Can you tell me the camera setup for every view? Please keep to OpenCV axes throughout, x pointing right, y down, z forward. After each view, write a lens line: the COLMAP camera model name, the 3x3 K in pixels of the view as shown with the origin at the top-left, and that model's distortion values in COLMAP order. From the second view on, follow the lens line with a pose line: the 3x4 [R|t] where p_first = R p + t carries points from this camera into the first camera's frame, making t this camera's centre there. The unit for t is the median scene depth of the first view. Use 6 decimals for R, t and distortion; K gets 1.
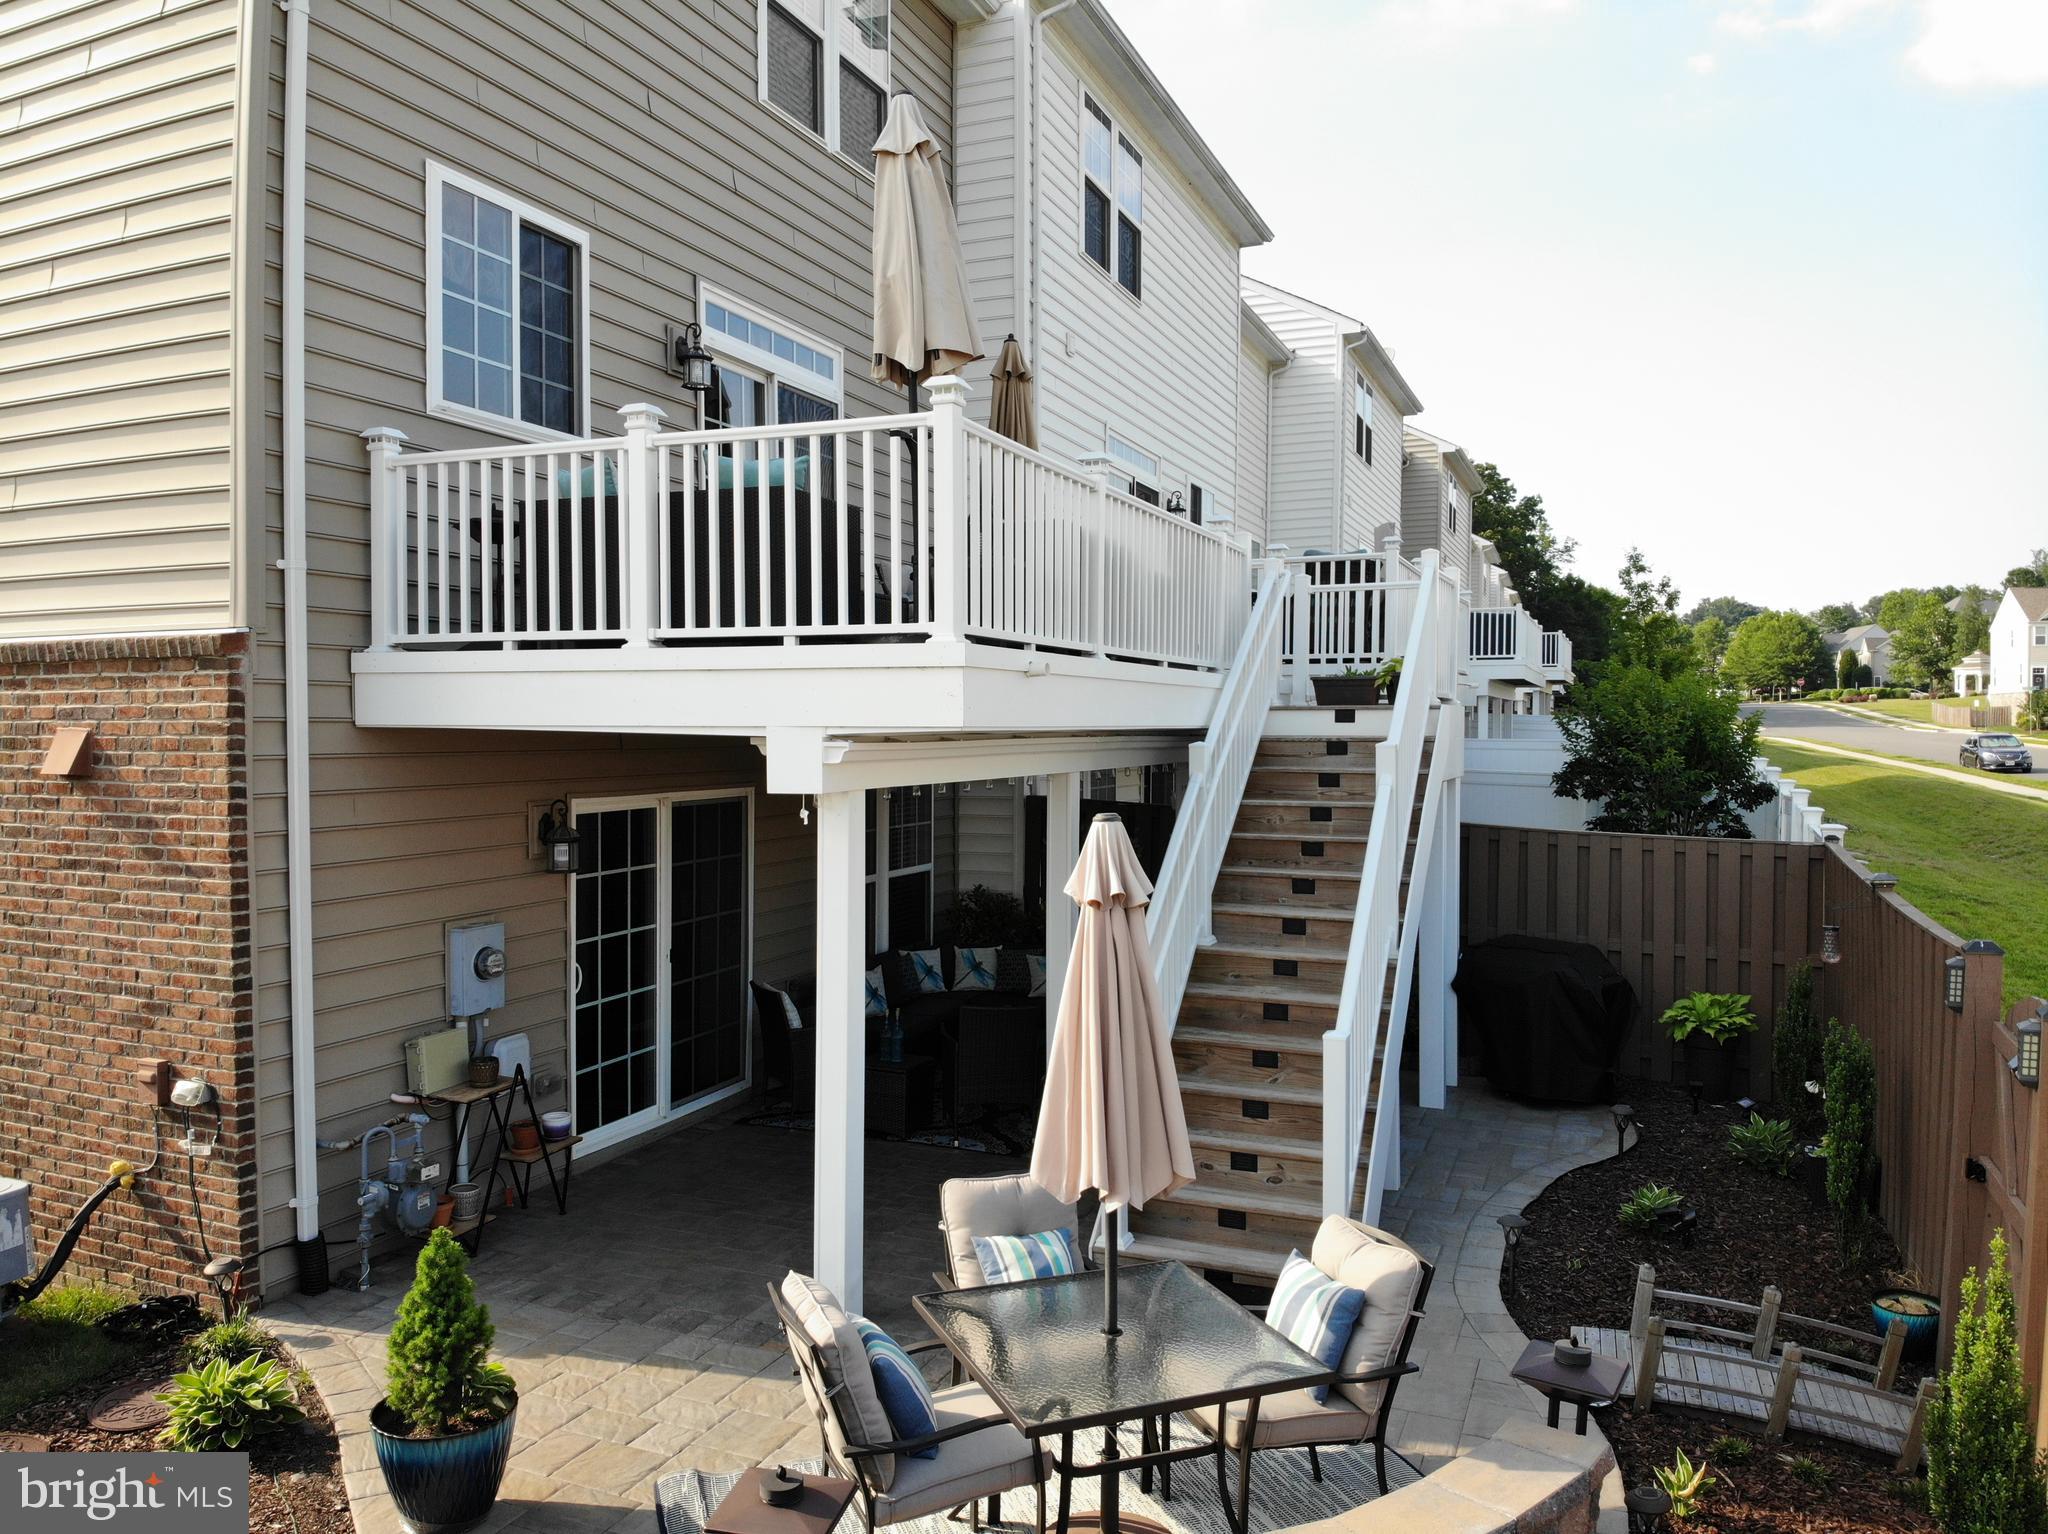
lens RADIAL K [[1473.2, 0, 1024.0], [0, 1473.2, 767.0], [0, 0, 1]] dist [0.160634, -0.321362]
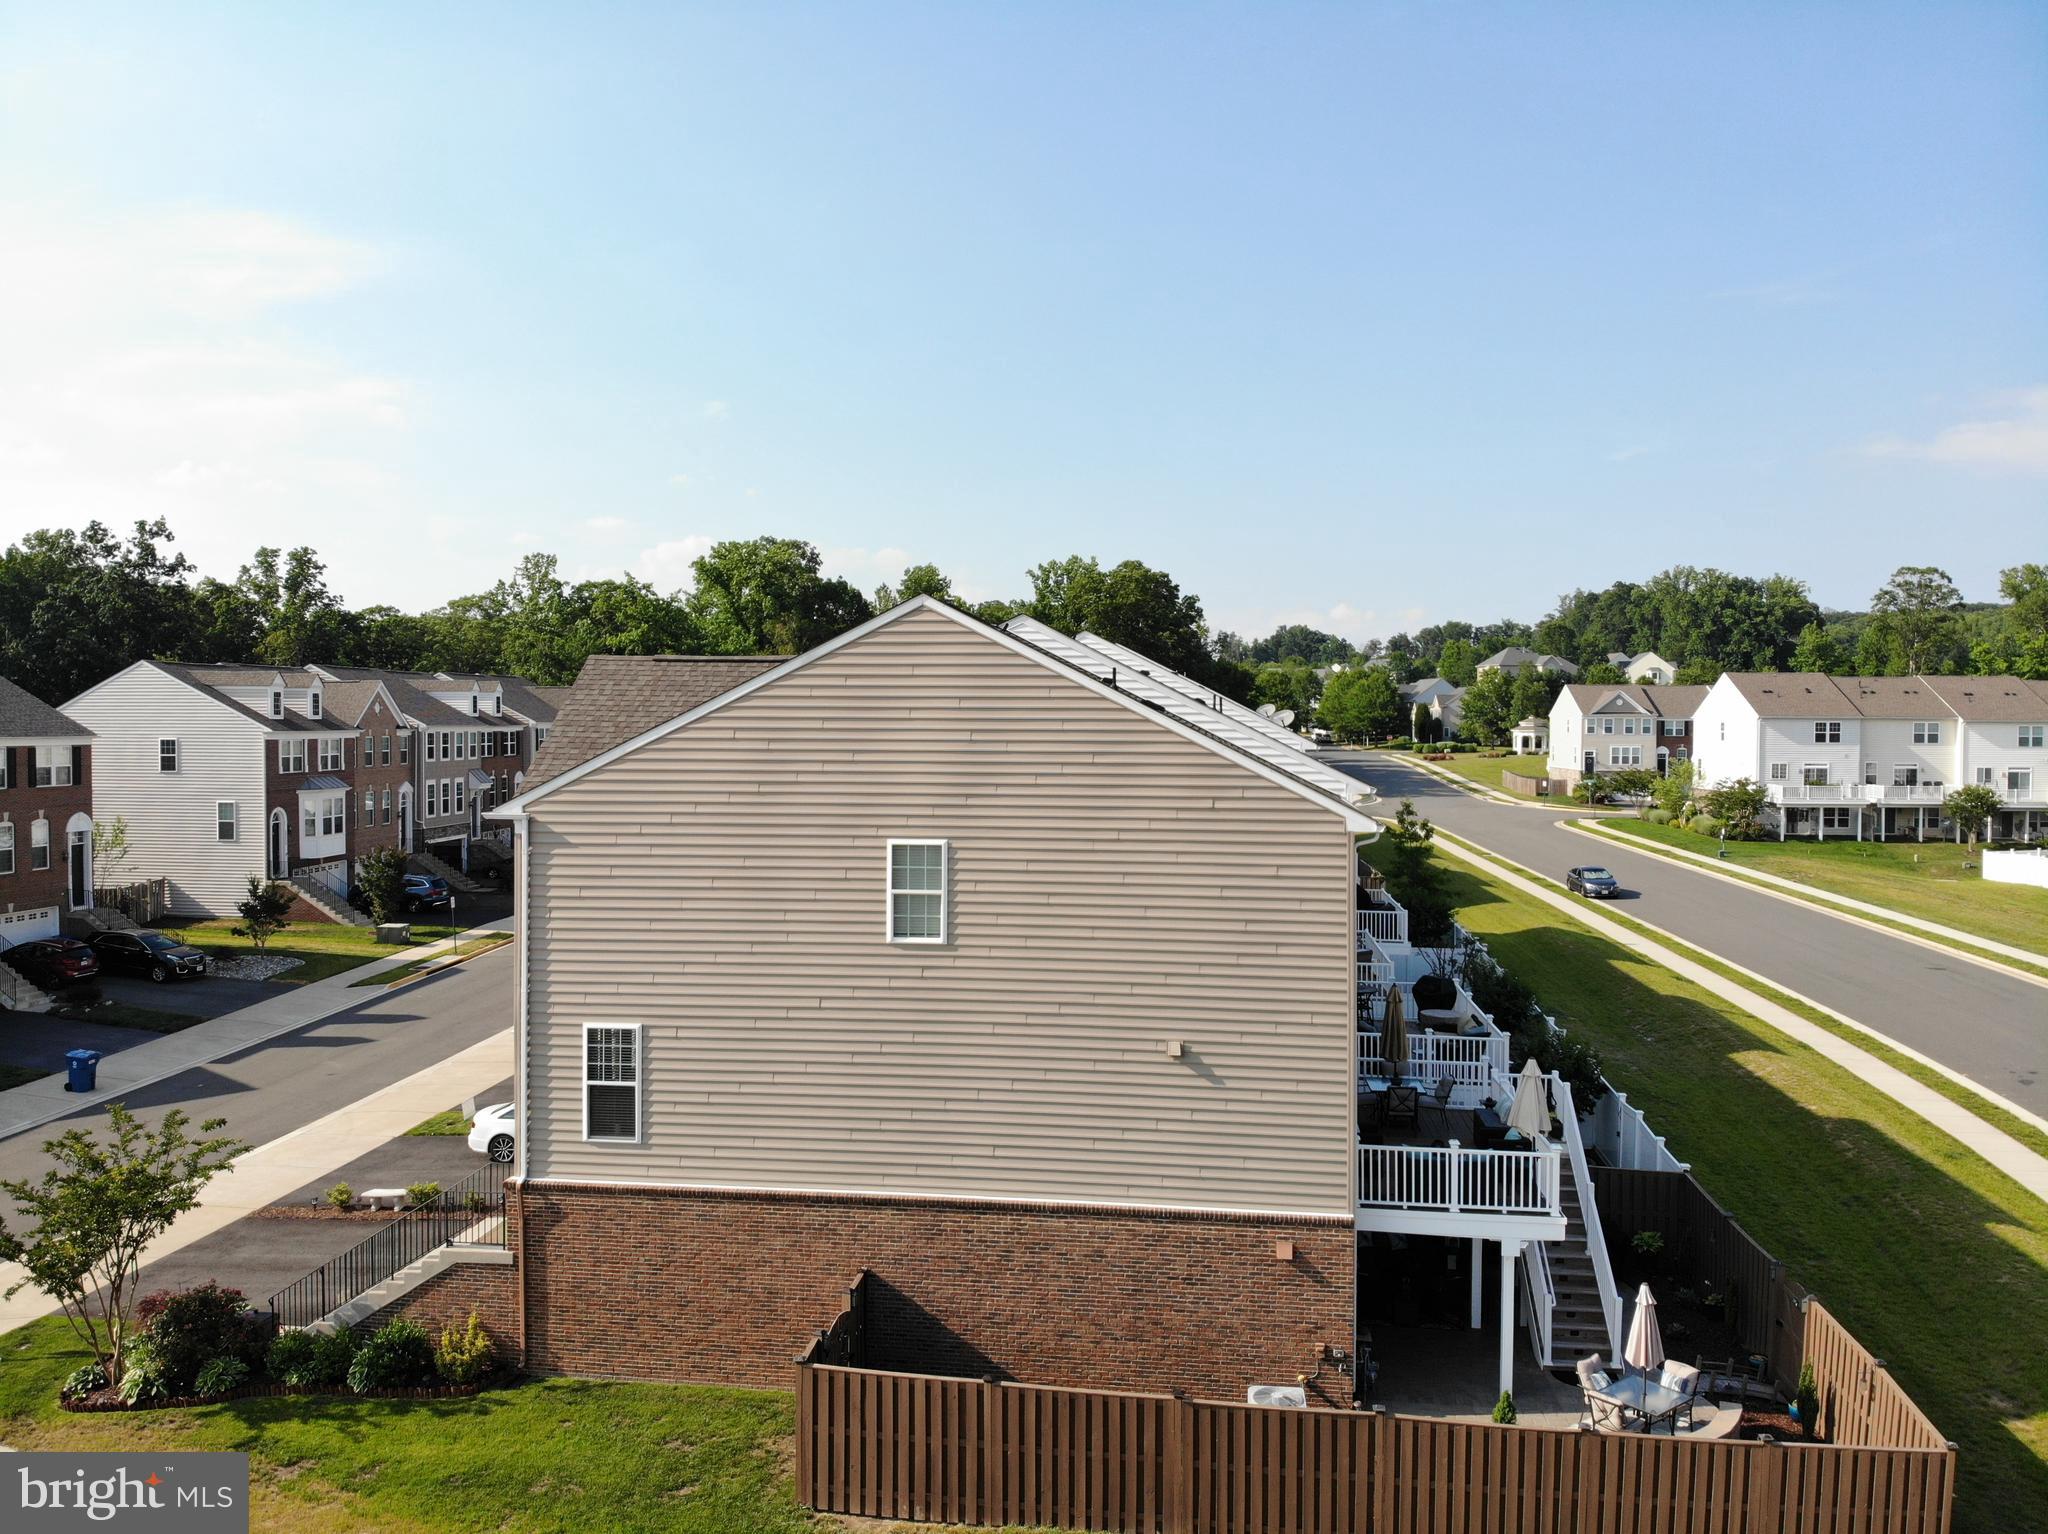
lens RADIAL K [[1473.2, 0, 1024.0], [0, 1473.2, 767.0], [0, 0, 1]] dist [0.160634, -0.321362]
pose [[0.966259, -0.005278, 0.257518, -1.709600], [0.004633, 0.999984, 0.003111, -0.910744], [-0.257531, -0.001813, 0.966268, -1.702846]]
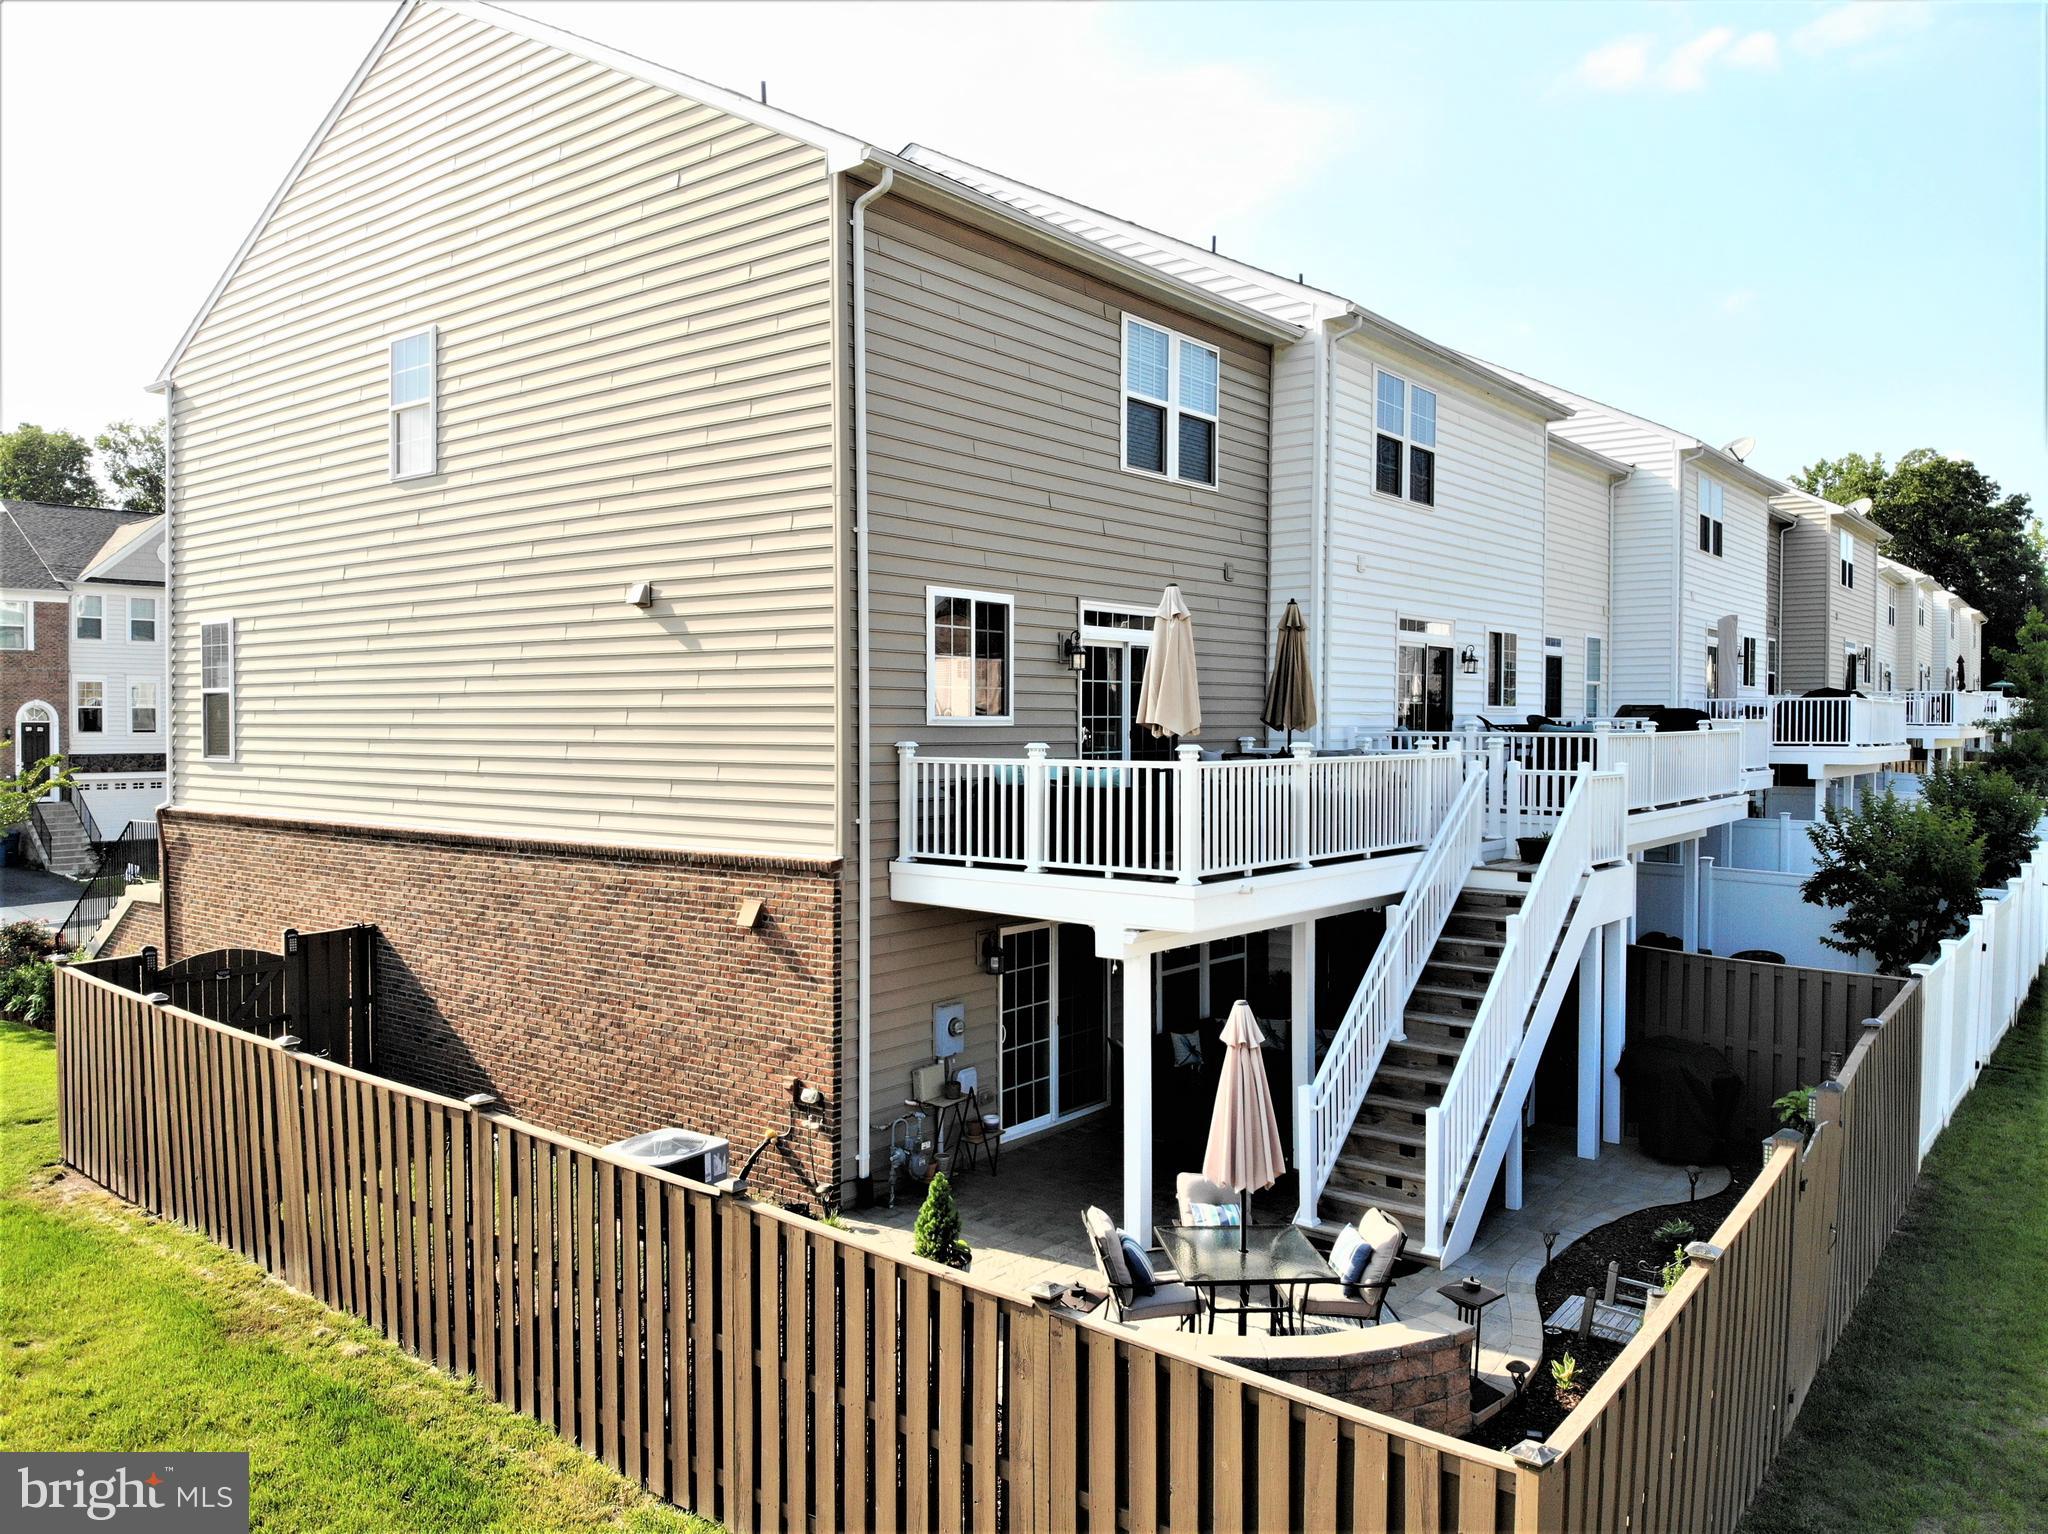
lens RADIAL K [[1473.2, 0, 1024.0], [0, 1473.2, 767.0], [0, 0, 1]] dist [0.160634, -0.321362]
pose [[0.960039, 0.007271, -0.279773, 0.198534], [-0.007536, 0.999972, 0.000128, -0.171048], [0.279766, 0.001986, 0.960066, -0.629039]]
